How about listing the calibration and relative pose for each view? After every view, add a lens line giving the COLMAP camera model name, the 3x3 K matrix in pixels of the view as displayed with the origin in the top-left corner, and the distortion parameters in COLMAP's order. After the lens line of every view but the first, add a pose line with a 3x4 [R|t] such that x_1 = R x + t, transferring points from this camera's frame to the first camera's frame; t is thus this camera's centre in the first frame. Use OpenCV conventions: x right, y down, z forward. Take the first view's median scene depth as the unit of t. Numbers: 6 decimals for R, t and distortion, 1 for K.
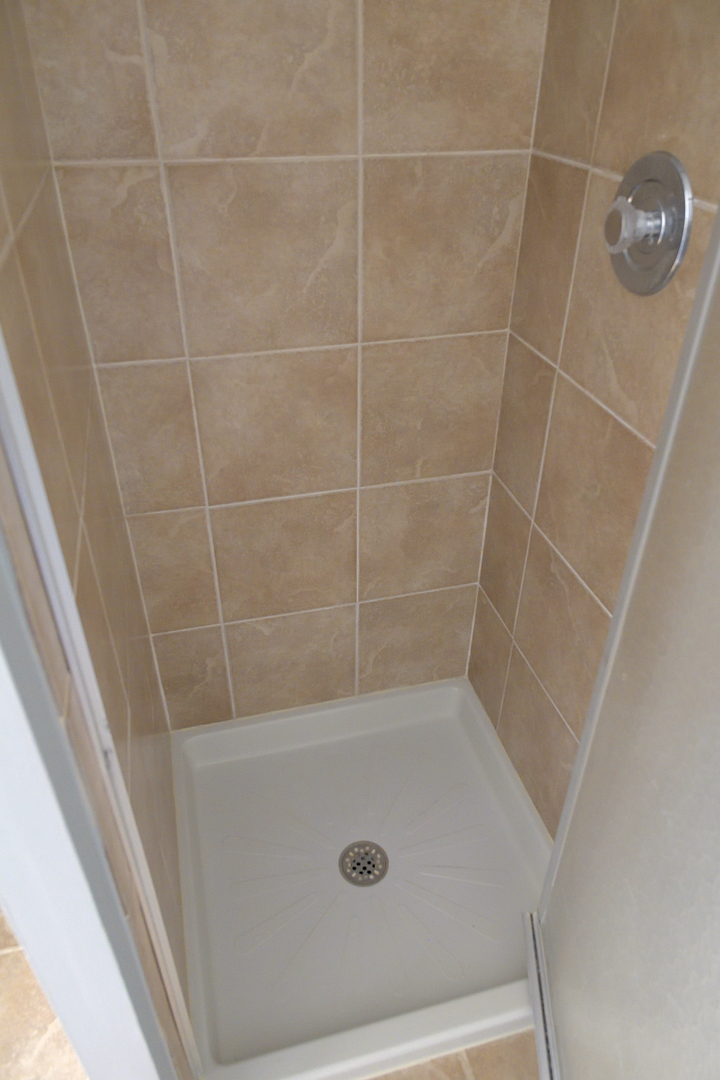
lens RADIAL K [[739.2, 0, 360.0], [0, 739.2, 540.0], [0, 0, 1]] dist [0.017955, -0.026676]
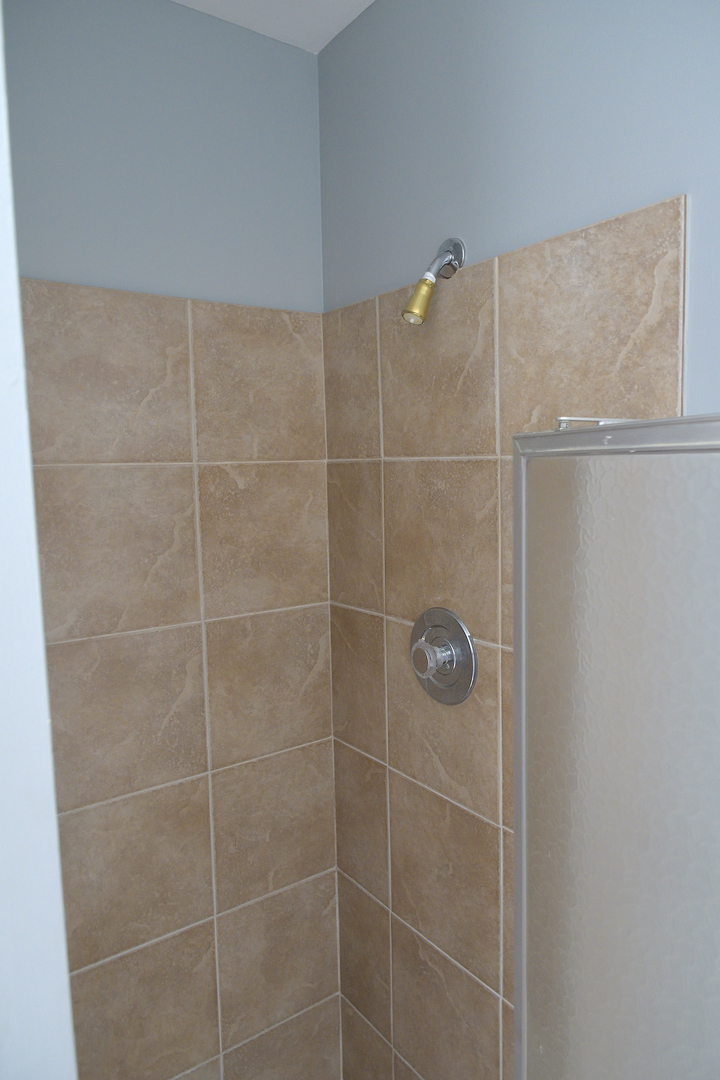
lens RADIAL K [[739.2, 0, 360.0], [0, 739.2, 540.0], [0, 0, 1]] dist [0.017955, -0.026676]
pose [[0.932605, -0.062469, 0.355452, -0.166758], [0.225205, 0.870353, -0.437914, -0.035584], [-0.282012, 0.488450, 0.825763, -0.138157]]
